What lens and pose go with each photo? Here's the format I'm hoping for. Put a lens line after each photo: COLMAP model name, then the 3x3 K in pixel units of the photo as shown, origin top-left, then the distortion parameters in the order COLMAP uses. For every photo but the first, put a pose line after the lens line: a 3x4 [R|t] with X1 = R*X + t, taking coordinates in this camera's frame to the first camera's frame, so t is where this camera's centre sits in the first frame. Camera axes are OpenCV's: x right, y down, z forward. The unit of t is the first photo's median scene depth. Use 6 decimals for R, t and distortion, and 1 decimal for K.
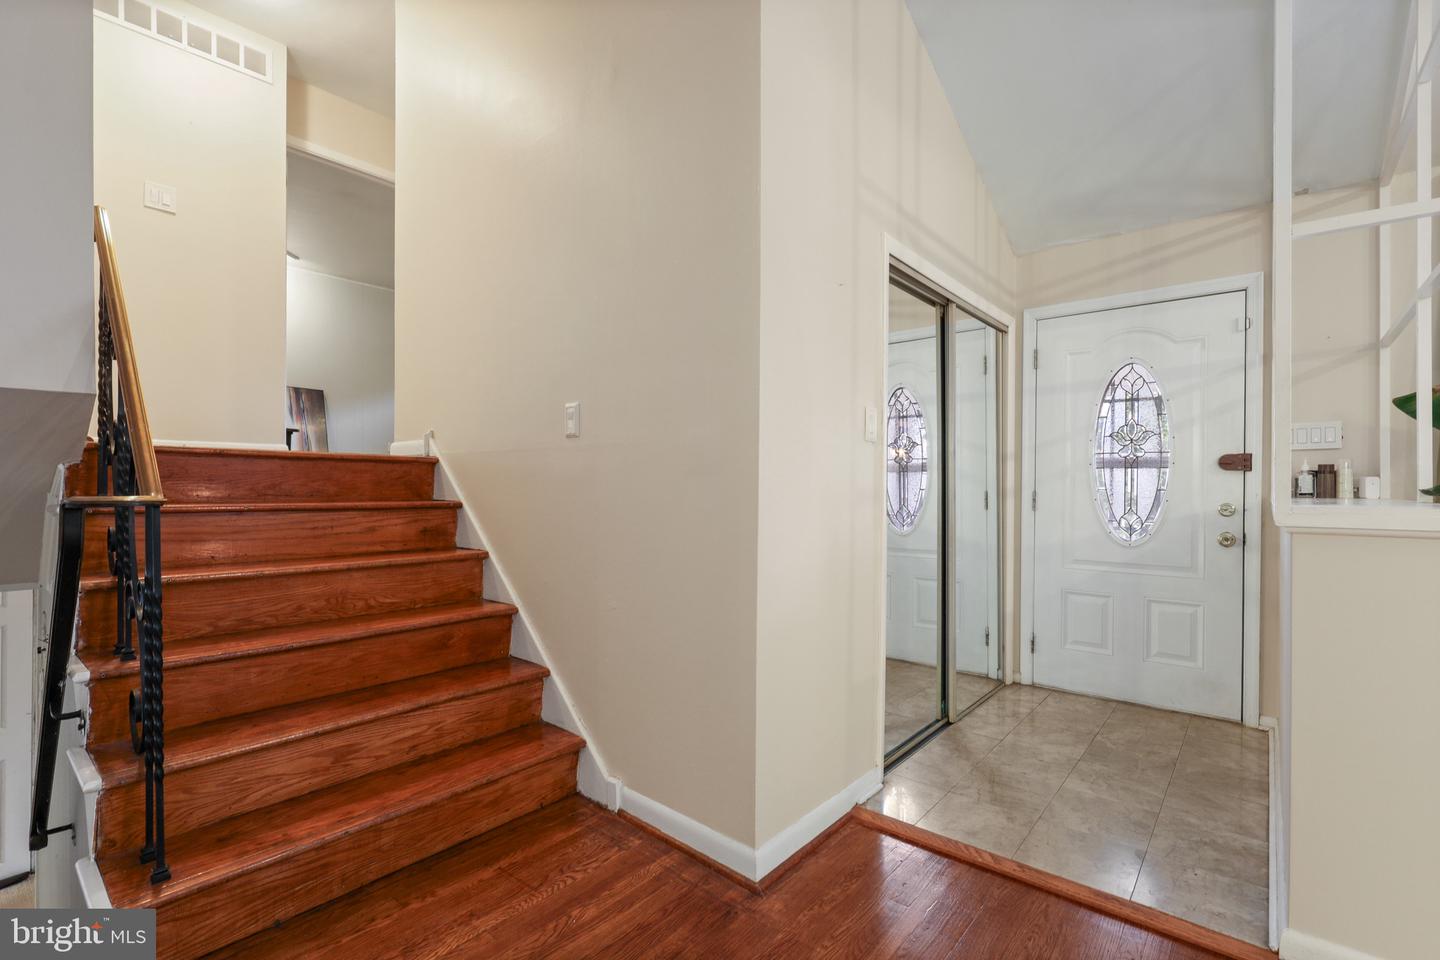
lens RADIAL K [[653.0, 0, 720.9], [0, 653.0, 484.2], [0, 0, 1]] dist [-0.003808, -0.001166]
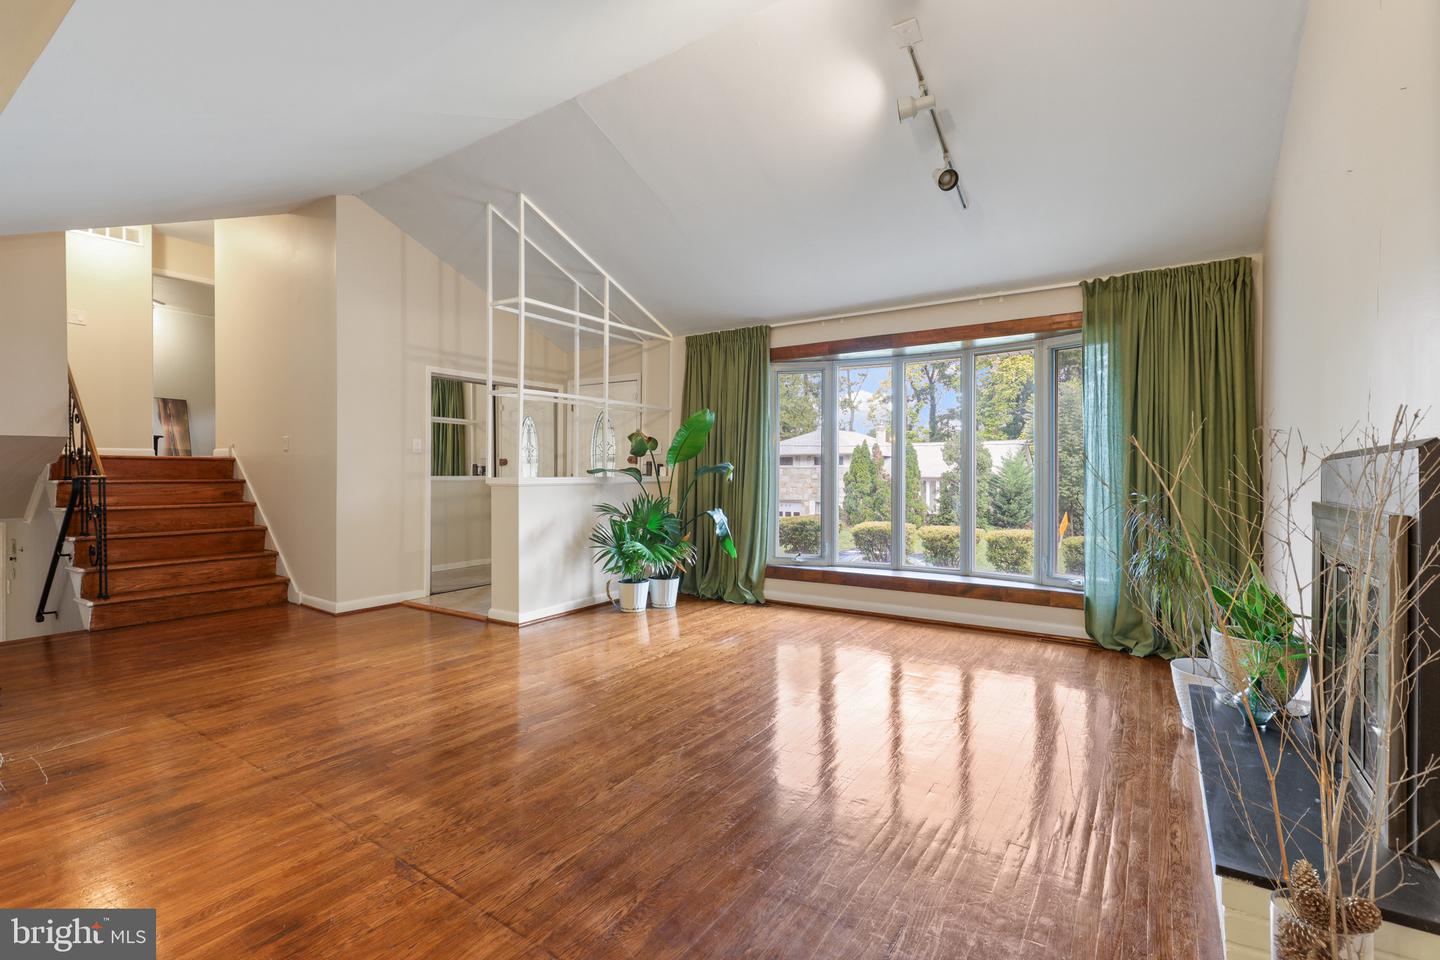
lens RADIAL K [[653.0, 0, 720.4], [0, 653.0, 474.7], [0, 0, 1]] dist [-0.003808, -0.001166]
pose [[0.992411, -0.003012, 0.122926, 0.942675], [0.002459, 0.999986, 0.004647, 0.006062], [-0.122938, -0.004310, 0.992405, -1.379788]]
